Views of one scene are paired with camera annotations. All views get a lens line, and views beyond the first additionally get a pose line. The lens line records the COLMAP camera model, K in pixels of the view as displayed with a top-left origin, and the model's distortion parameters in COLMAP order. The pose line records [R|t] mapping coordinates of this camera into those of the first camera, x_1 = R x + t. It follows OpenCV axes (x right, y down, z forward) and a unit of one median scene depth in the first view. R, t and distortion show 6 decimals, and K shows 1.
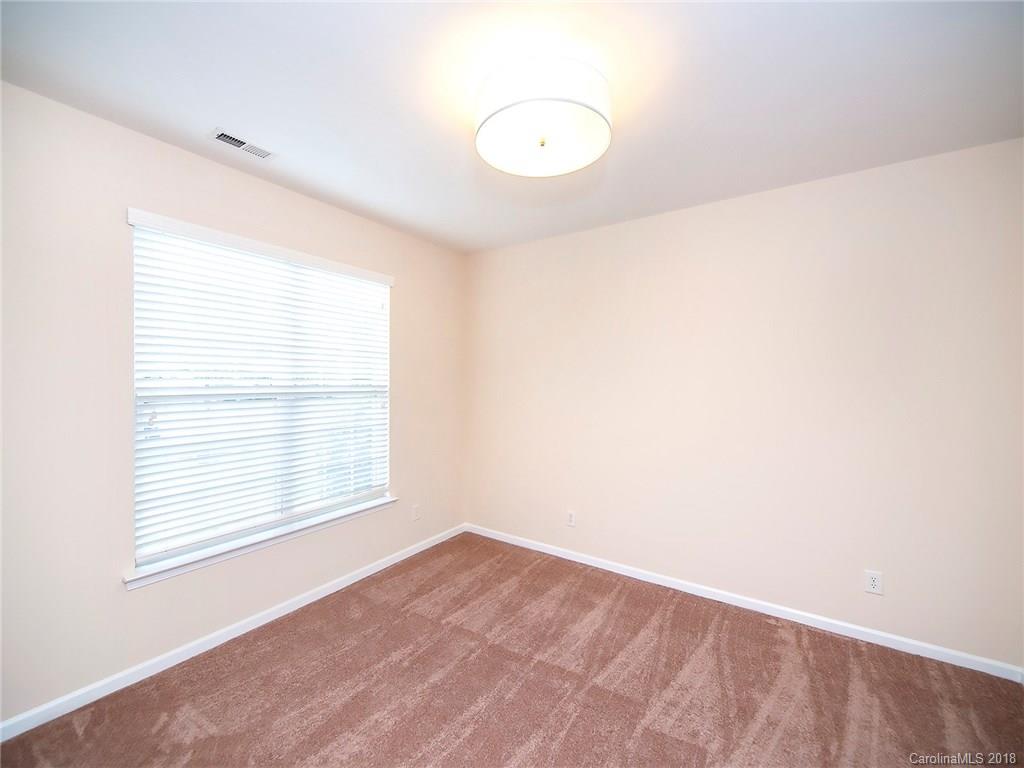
lens RADIAL K [[421.5, 0, 509.8], [0, 421.5, 382.2], [0, 0, 1]] dist [0.001068, -0.001794]
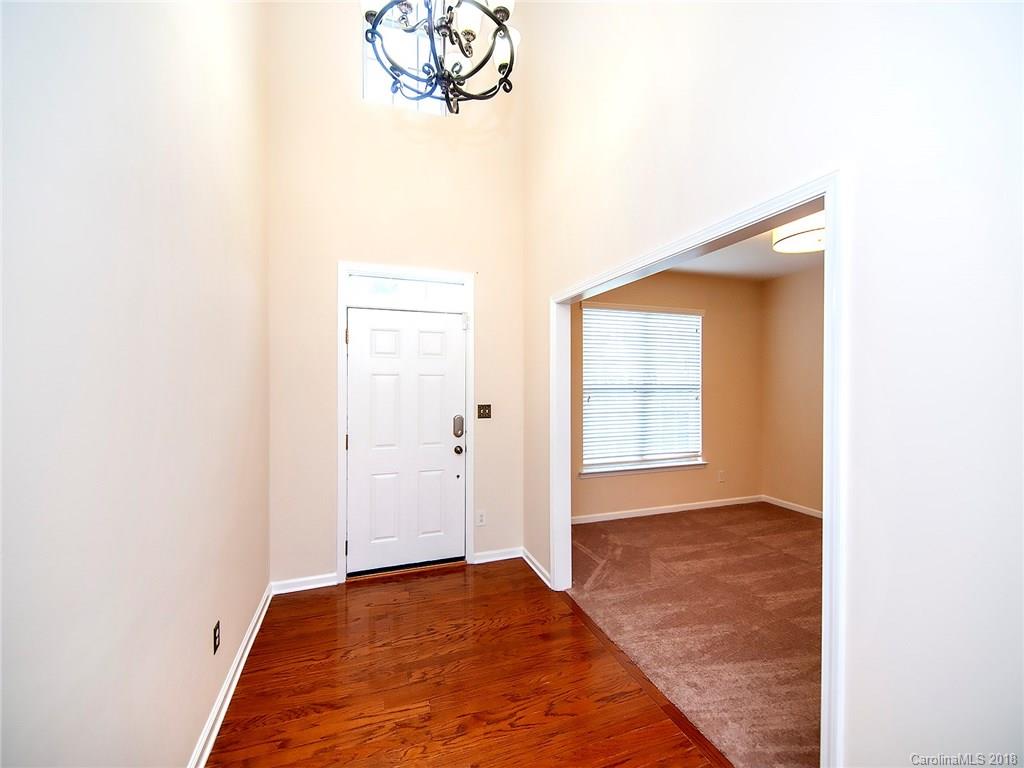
lens RADIAL K [[421.5, 0, 496.1], [0, 421.5, 374.6], [0, 0, 1]] dist [0.001068, -0.001794]
pose [[0.792615, -0.010265, -0.609636, 0.050404], [-0.001586, 0.999820, -0.018897, 0.003773], [0.609720, 0.015944, 0.792457, -0.720059]]
